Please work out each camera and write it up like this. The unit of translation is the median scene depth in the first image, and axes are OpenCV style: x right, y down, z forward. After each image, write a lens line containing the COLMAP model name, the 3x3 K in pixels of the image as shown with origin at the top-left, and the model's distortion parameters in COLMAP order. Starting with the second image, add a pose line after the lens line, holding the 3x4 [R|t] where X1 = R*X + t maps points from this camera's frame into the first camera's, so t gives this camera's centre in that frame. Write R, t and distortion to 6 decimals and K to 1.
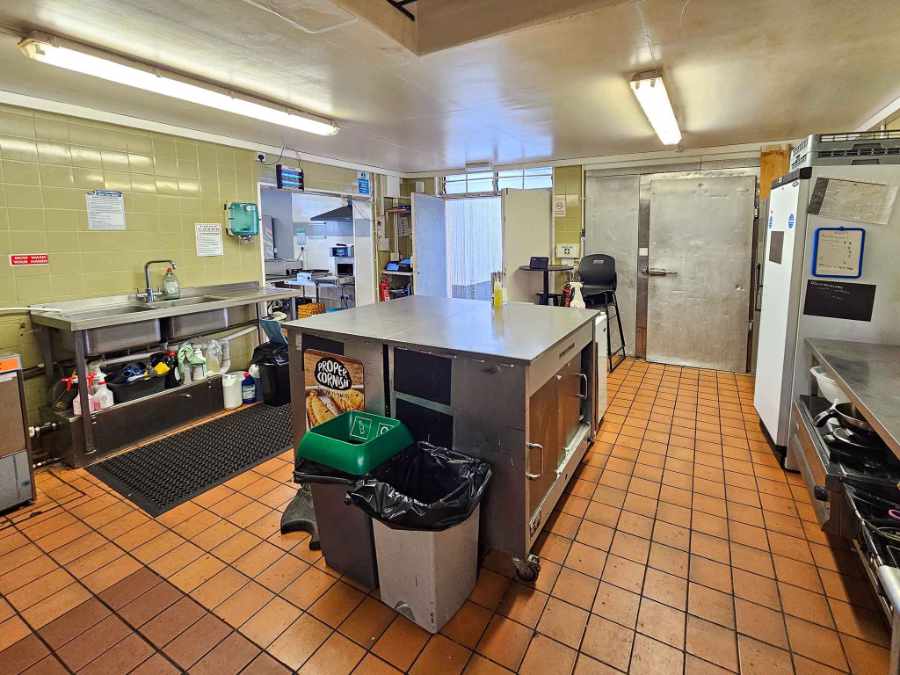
lens RADIAL K [[425.3, 0, 450.0], [0, 425.3, 337.5], [0, 0, 1]] dist [0.003058, 0.000629]
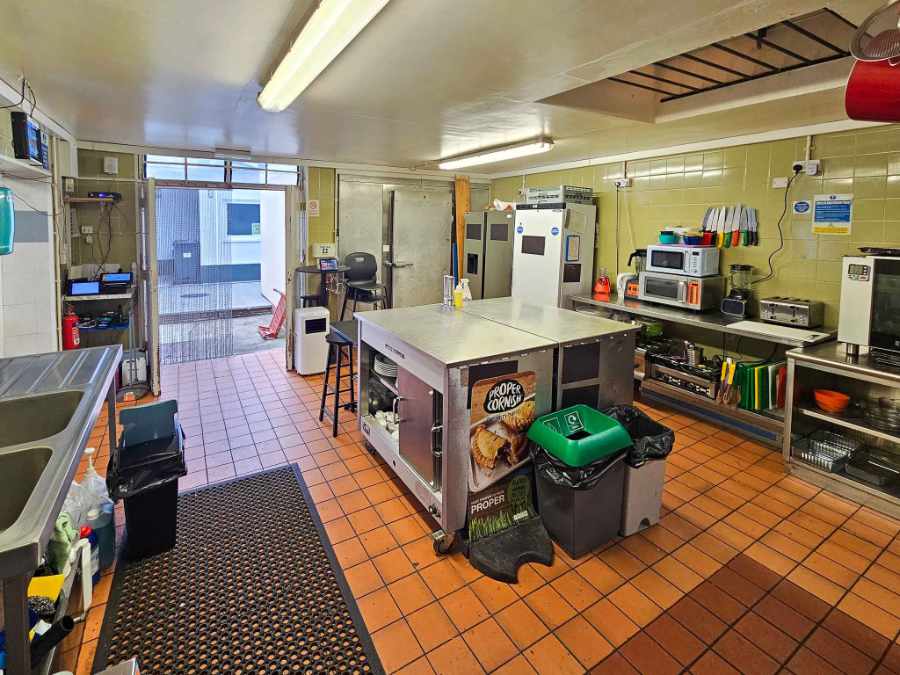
lens RADIAL K [[430.0, 0, 449.9], [0, 430.0, 325.9], [0, 0, 1]] dist [-0.001054, -0.000134]
pose [[0.469132, -0.198333, 0.860569, -1.107168], [0.198201, 0.973243, 0.116253, -0.201211], [-0.860599, 0.116027, 0.495890, 0.585821]]
